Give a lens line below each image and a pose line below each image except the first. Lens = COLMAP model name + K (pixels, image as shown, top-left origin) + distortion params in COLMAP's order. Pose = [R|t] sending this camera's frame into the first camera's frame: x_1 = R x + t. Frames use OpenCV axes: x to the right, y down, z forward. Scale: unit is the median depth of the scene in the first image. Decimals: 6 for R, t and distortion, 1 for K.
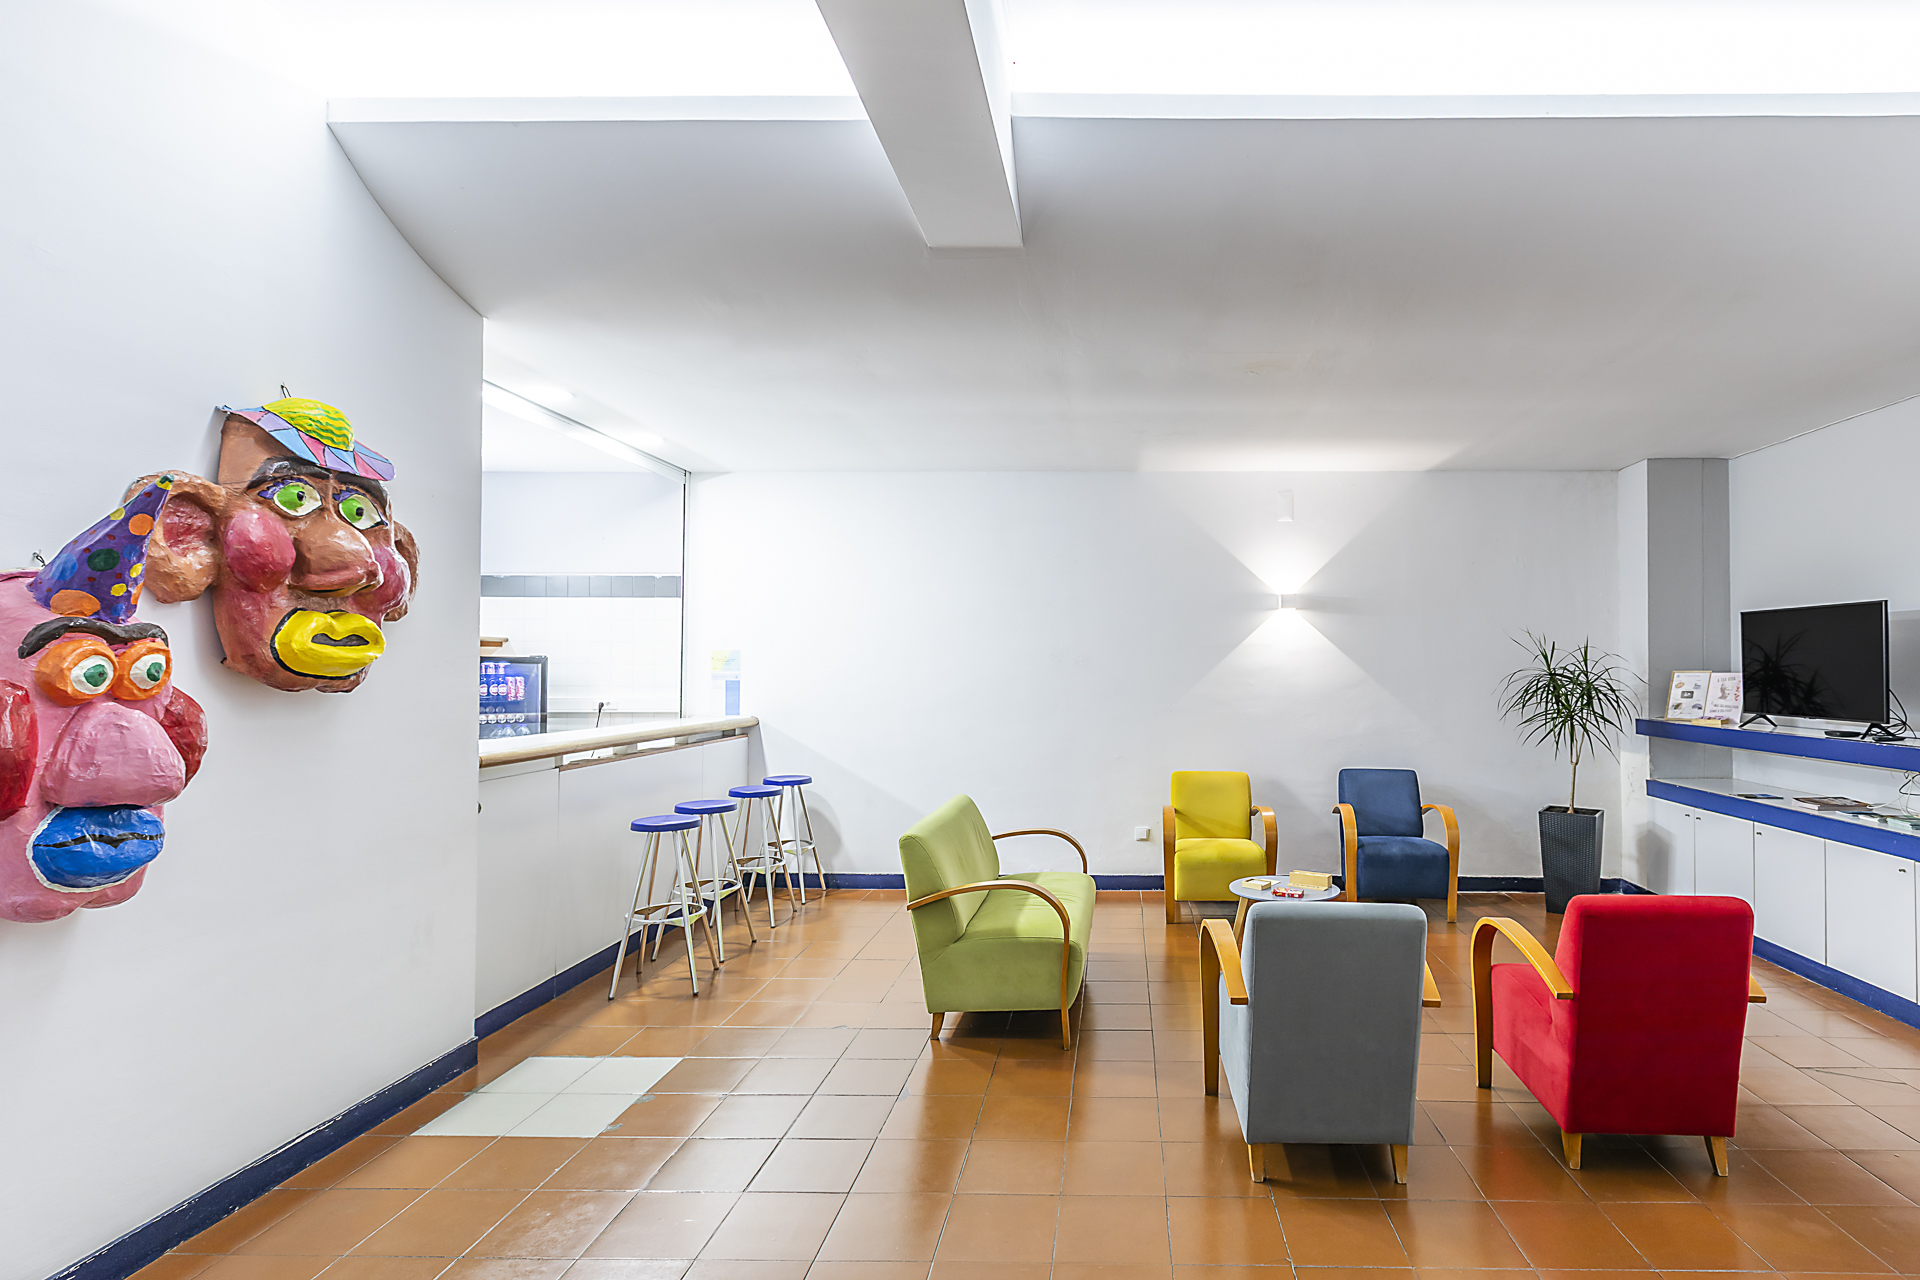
lens RADIAL K [[1013.6, 0, 960.0], [0, 1013.6, 640.0], [0, 0, 1]] dist [-0.001782, 0.000334]
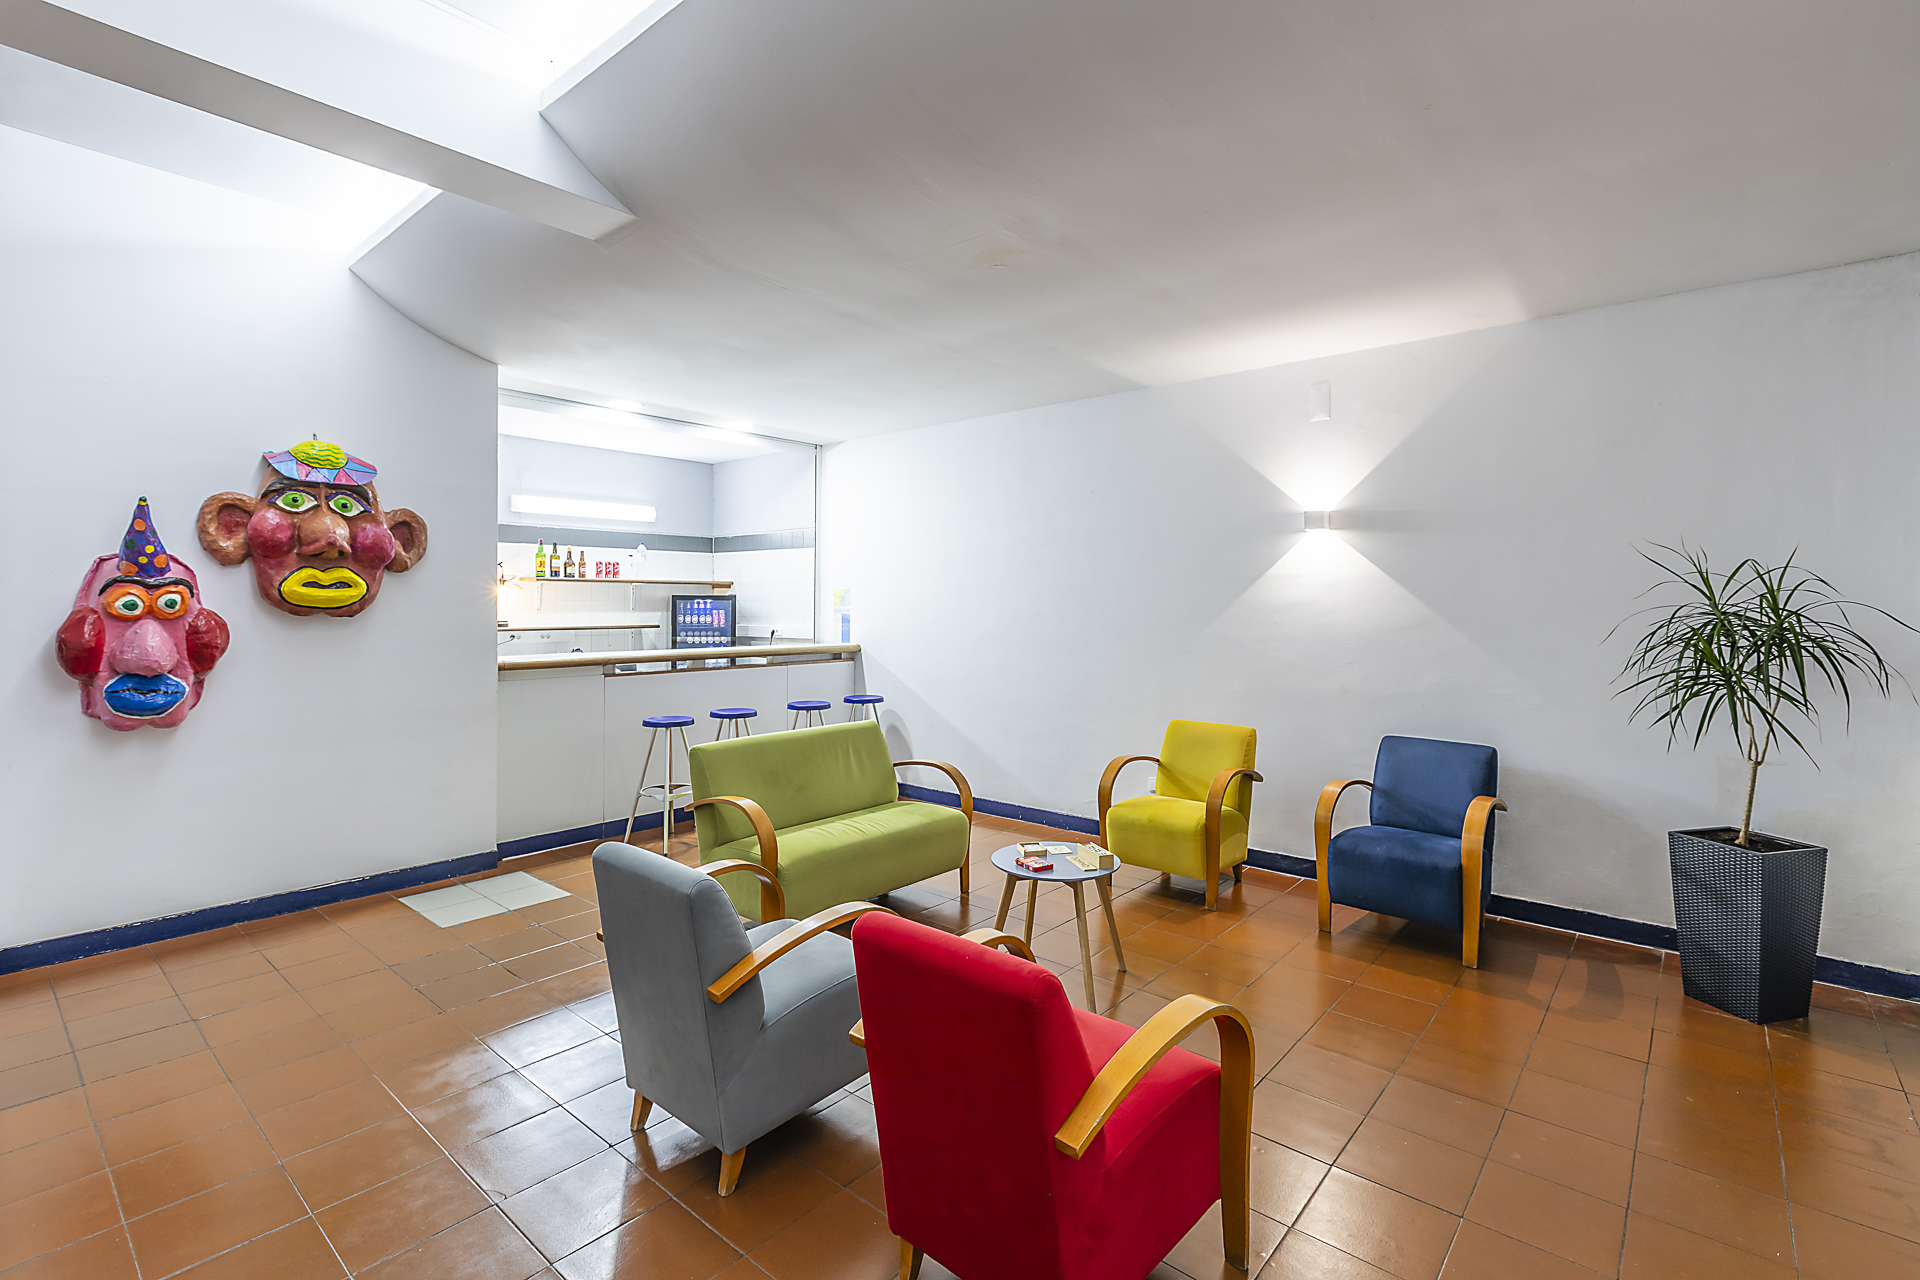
lens RADIAL K [[868.3, 0, 957.2], [0, 868.3, 594.6], [0, 0, 1]] dist [0.000999, 0.000052]
pose [[0.768209, -0.007412, -0.640156, 1.024823], [0.016544, 0.999829, 0.008277, 0.019717], [0.639985, -0.016949, 0.768200, 0.543224]]
